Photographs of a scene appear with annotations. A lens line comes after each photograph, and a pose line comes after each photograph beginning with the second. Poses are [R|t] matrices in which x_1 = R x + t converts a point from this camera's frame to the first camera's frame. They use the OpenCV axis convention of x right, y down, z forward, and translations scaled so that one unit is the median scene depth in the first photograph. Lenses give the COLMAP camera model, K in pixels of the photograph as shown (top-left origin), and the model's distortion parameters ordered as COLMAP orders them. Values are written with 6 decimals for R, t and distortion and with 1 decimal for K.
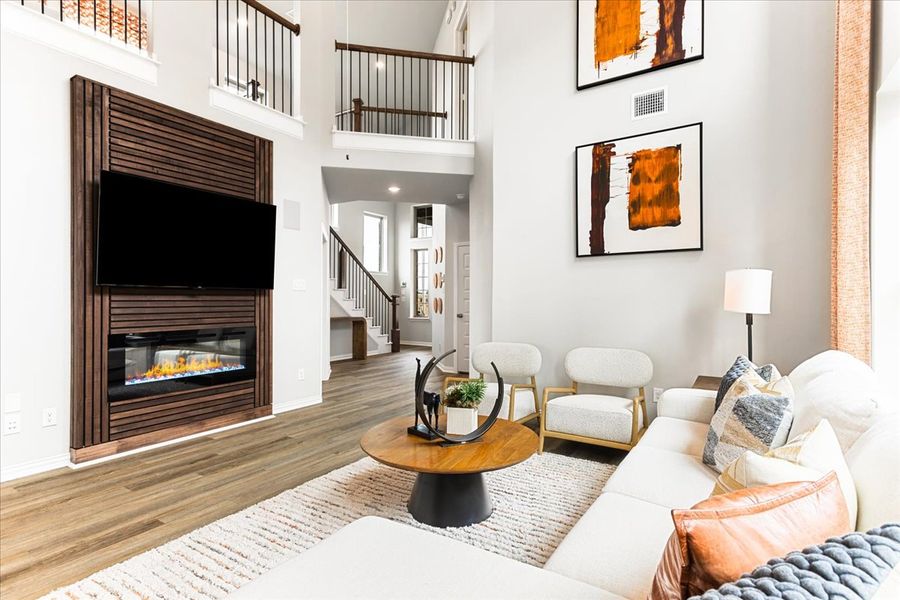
lens RADIAL K [[452.0, 0, 443.7], [0, 452.0, 299.4], [0, 0, 1]] dist [0.013472, 0.000570]
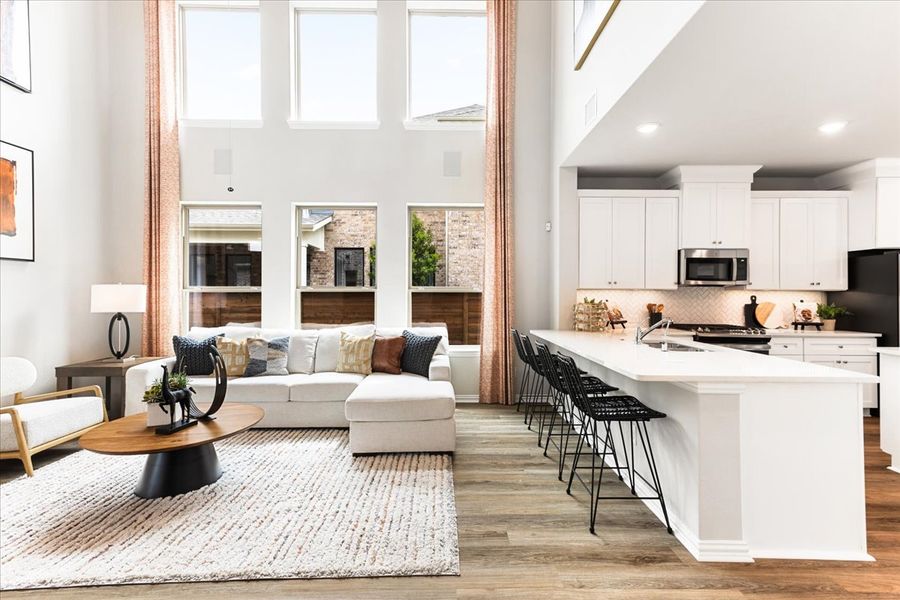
lens RADIAL K [[400.0, 0, 453.7], [0, 400.0, 294.0], [0, 0, 1]] dist [0.031234, 0.000944]
pose [[-0.548932, -0.002265, 0.835864, -0.855943], [0.001744, 0.999991, 0.003855, -0.027587], [-0.835865, 0.003574, -0.548924, 0.659209]]
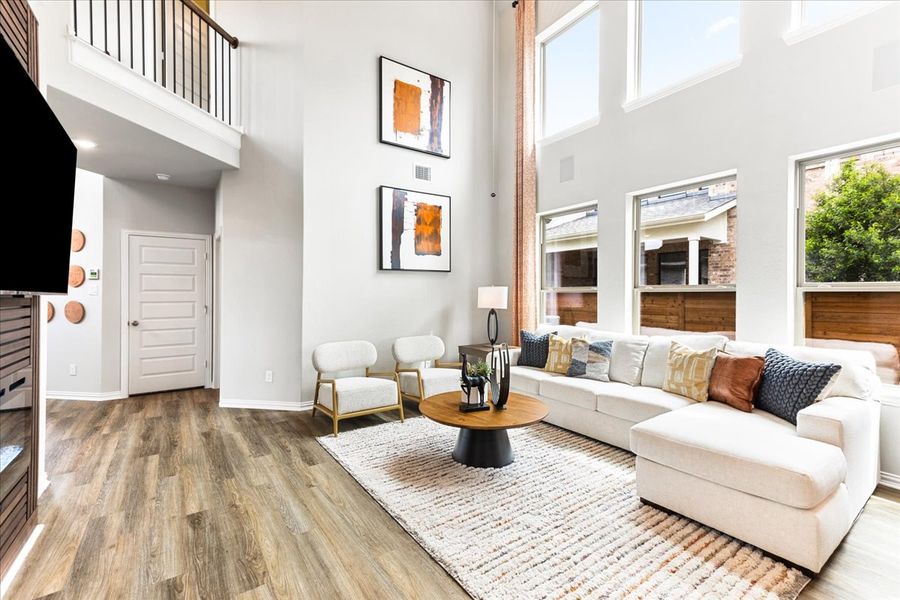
lens RADIAL K [[400.0, 0, 451.5], [0, 400.0, 291.9], [0, 0, 1]] dist [0.031234, 0.000944]
pose [[0.381090, 0.003511, 0.924531, -0.773982], [0.002874, 0.999983, -0.004982, -0.026125], [-0.924534, 0.004556, 0.381073, 0.411966]]
